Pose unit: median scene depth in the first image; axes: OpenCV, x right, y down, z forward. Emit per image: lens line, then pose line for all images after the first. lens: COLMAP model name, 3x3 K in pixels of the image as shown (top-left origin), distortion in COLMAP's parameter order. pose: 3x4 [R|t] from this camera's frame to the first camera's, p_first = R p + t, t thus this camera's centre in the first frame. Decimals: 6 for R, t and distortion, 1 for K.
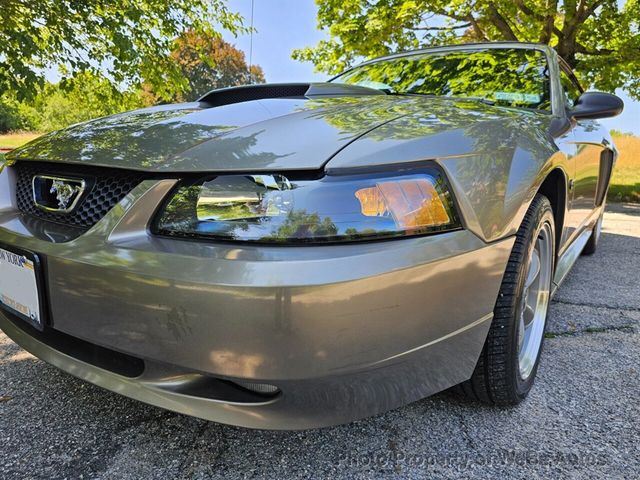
lens RADIAL K [[447.6, 0, 321.4], [0, 447.6, 246.3], [0, 0, 1]] dist [-0.007862, 0.006909]
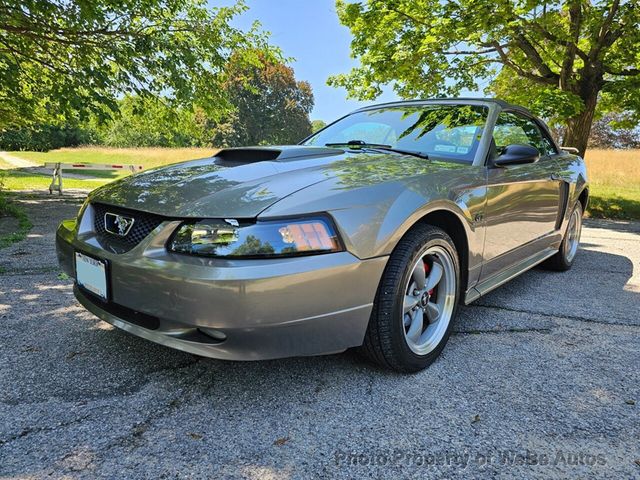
lens RADIAL K [[440.9, 0, 321.2], [0, 440.9, 235.9], [0, 0, 1]] dist [0.032039, -0.027346]
pose [[0.994496, 0.019899, -0.102871, 0.188573], [-0.024299, 0.998835, -0.041699, -0.012147], [0.101922, 0.043969, 0.993820, -0.321920]]
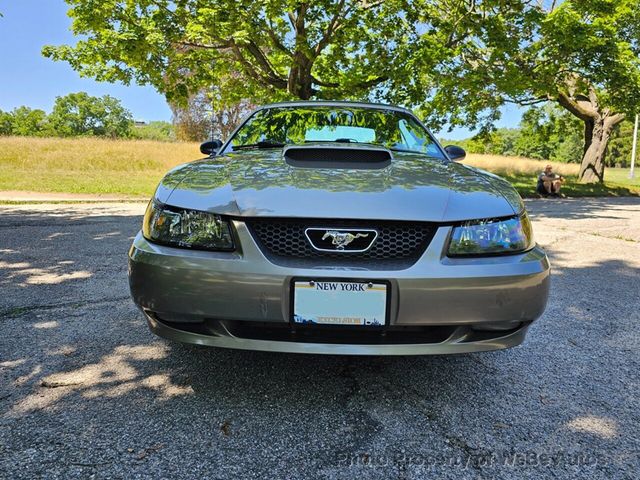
lens RADIAL K [[440.9, 0, 331.9], [0, 440.9, 247.3], [0, 0, 1]] dist [0.032039, -0.027346]
pose [[0.806310, -0.111418, 0.580904, -0.755071], [0.113115, 0.993019, 0.033455, -0.076063], [-0.580576, 0.038734, 0.813284, -0.064275]]
